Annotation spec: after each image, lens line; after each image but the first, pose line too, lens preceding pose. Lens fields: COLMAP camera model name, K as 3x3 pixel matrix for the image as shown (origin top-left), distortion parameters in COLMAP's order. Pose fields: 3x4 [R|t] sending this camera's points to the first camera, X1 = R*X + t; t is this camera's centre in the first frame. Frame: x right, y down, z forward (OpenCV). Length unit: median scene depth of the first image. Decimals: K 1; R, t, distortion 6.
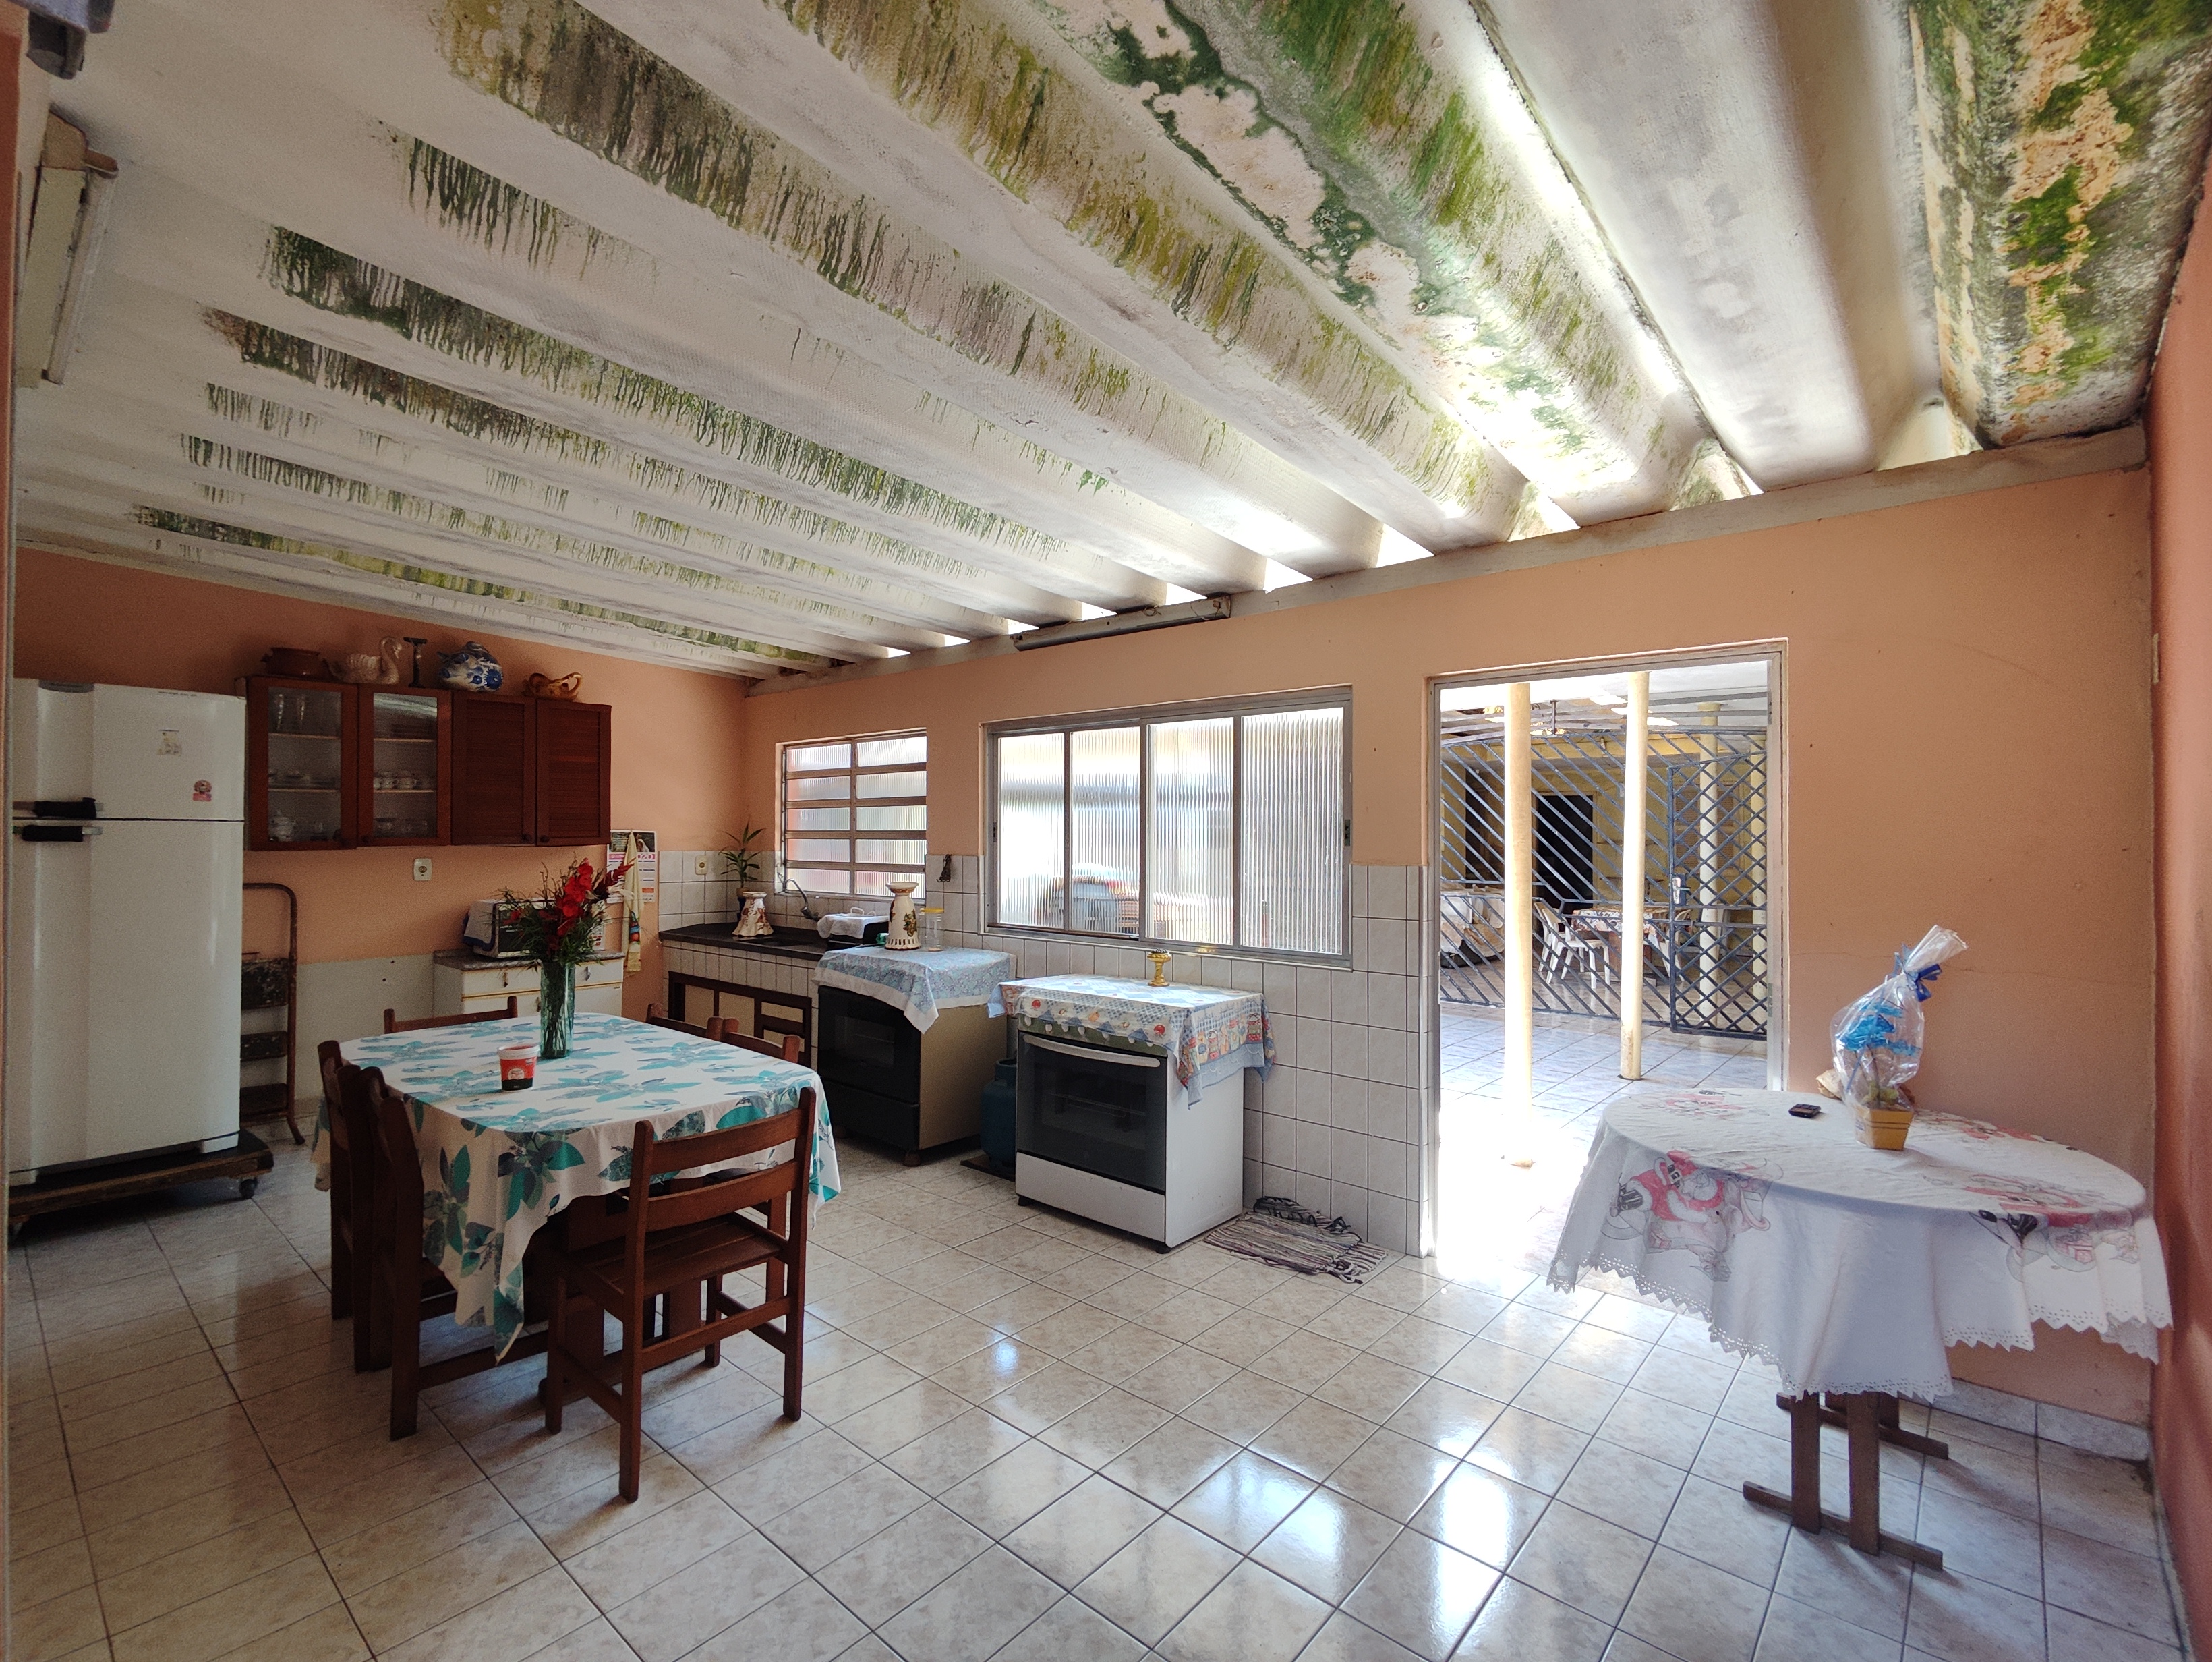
lens RADIAL K [[1013.0, 0, 1090.7], [0, 1013.0, 829.5], [0, 0, 1]] dist [-0.001483, 0.000373]
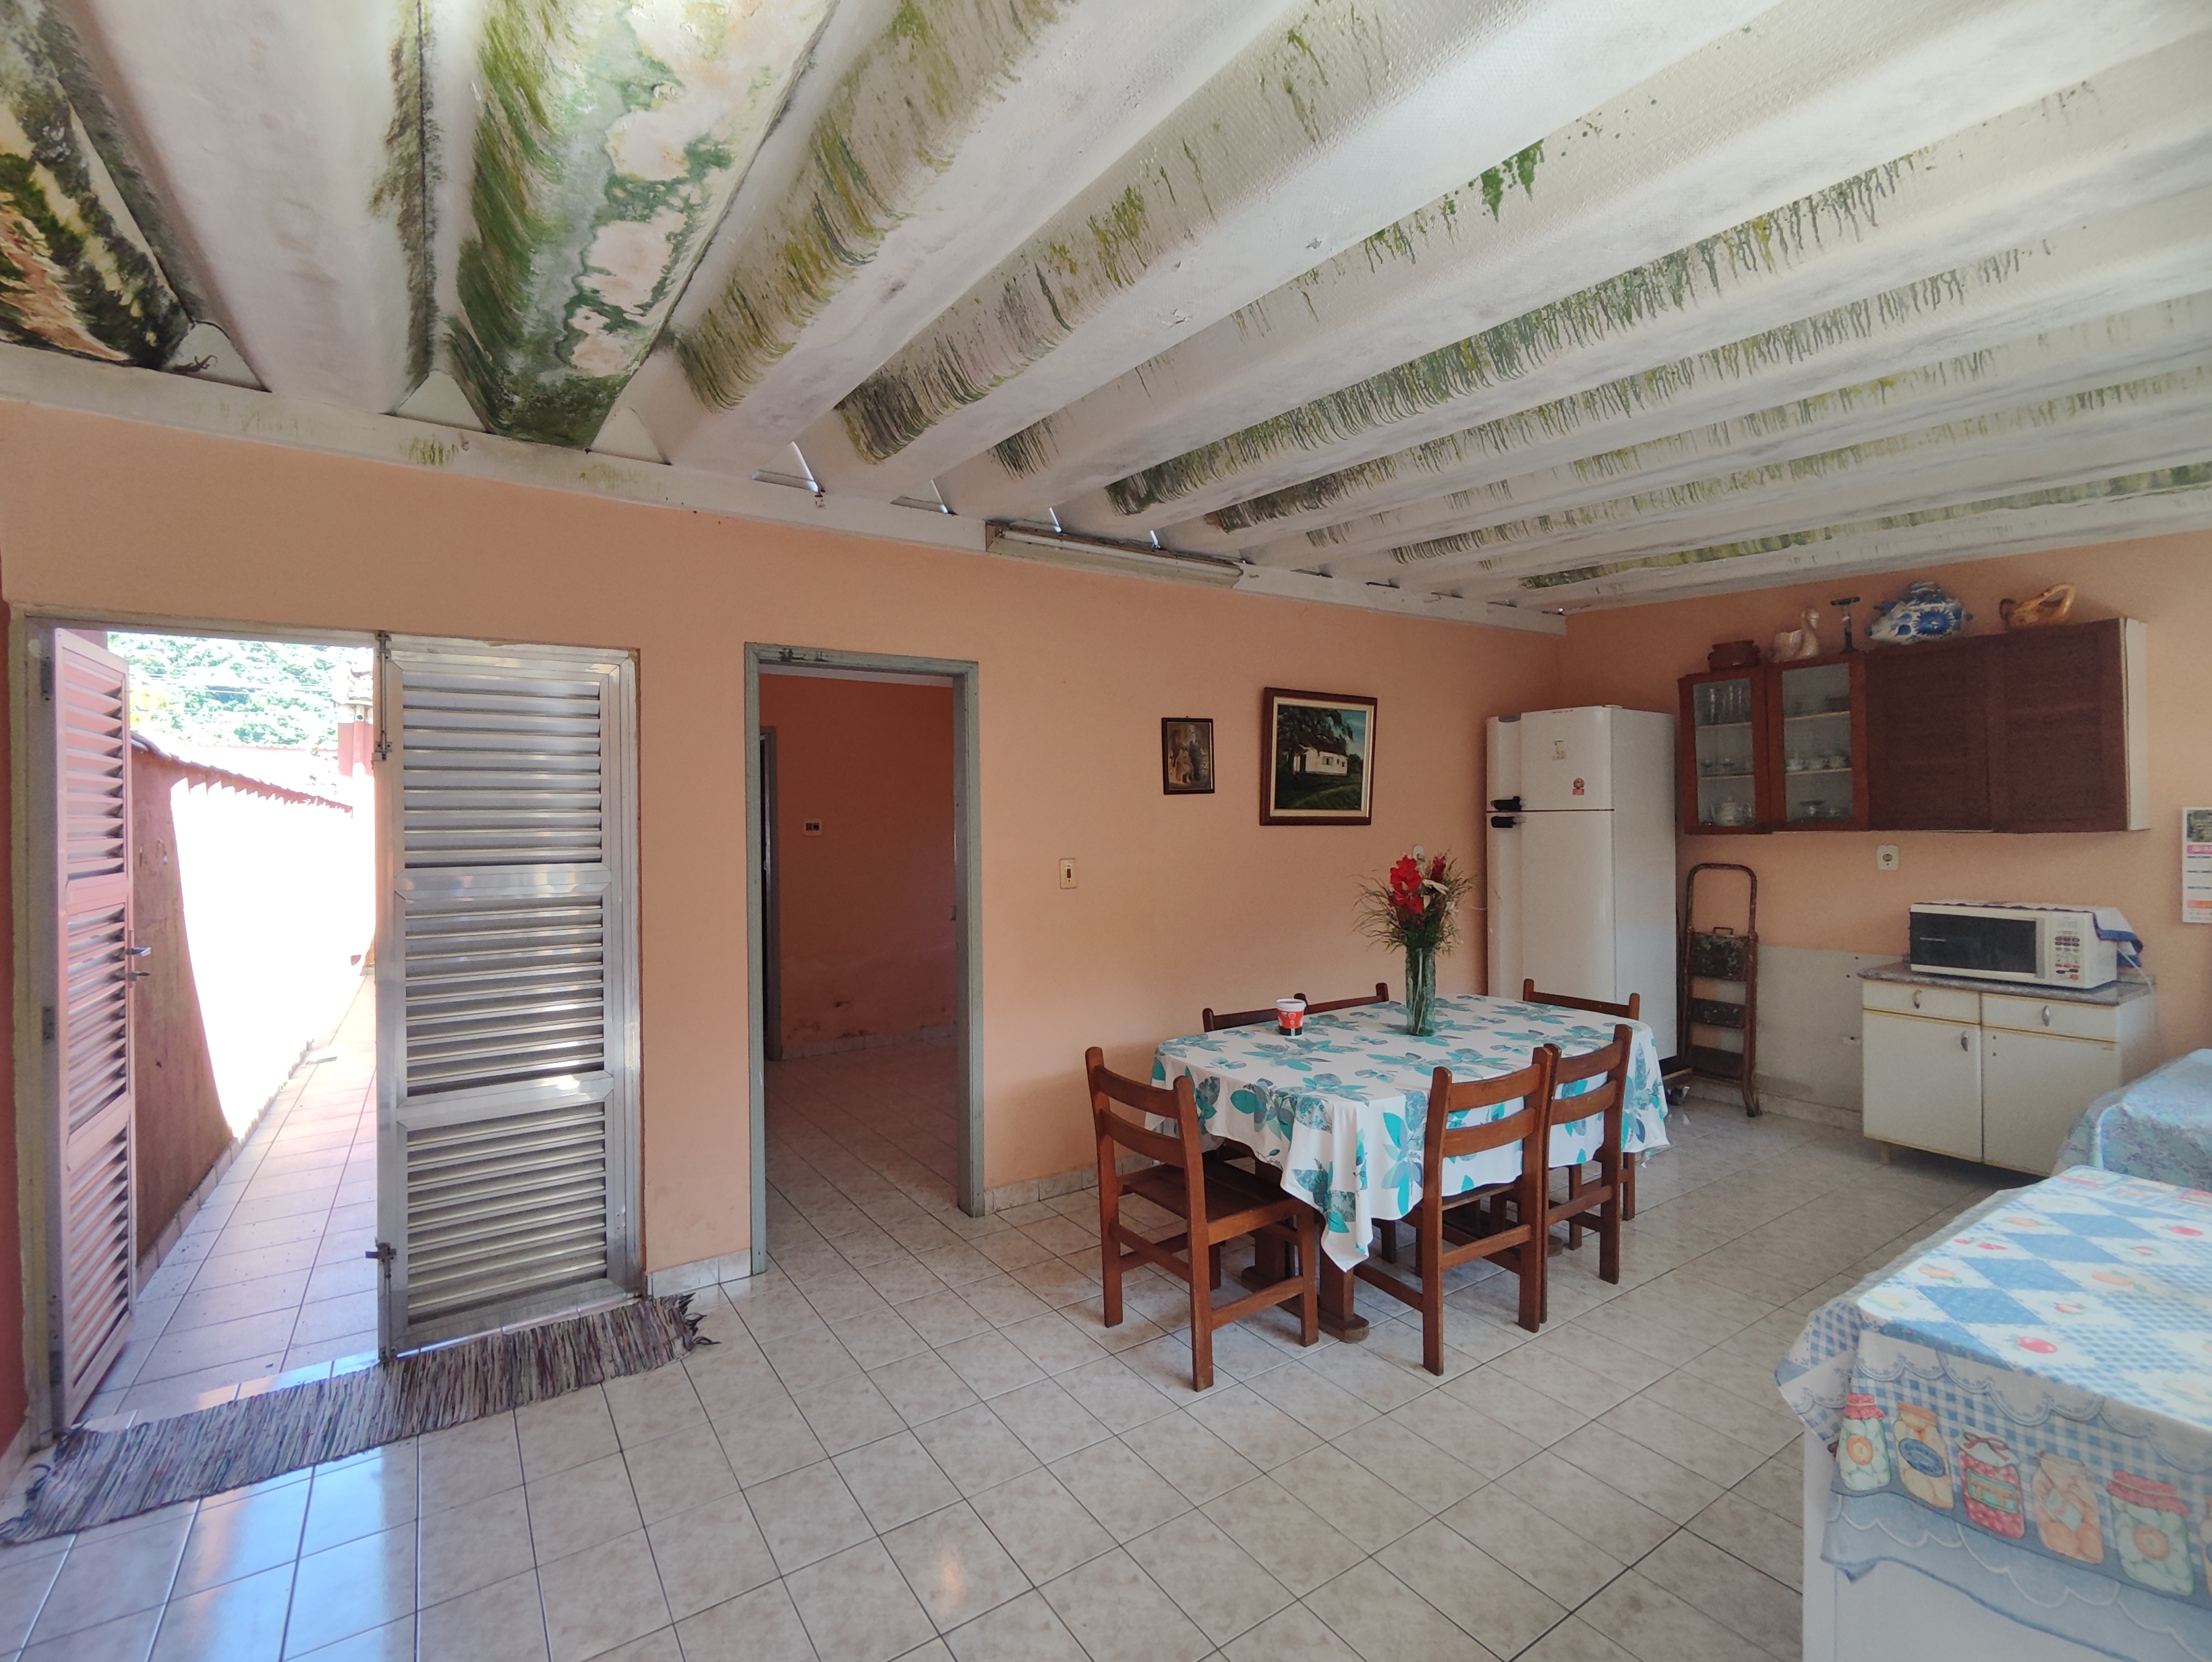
lens RADIAL K [[1013.0, 0, 1092.4], [0, 1013.0, 828.7], [0, 0, 1]] dist [-0.001483, 0.000373]
pose [[-0.264019, 0.009838, -0.964467, 0.519963], [0.022102, 0.999747, 0.004147, -0.005959], [0.964264, -0.020222, -0.264169, 0.821540]]
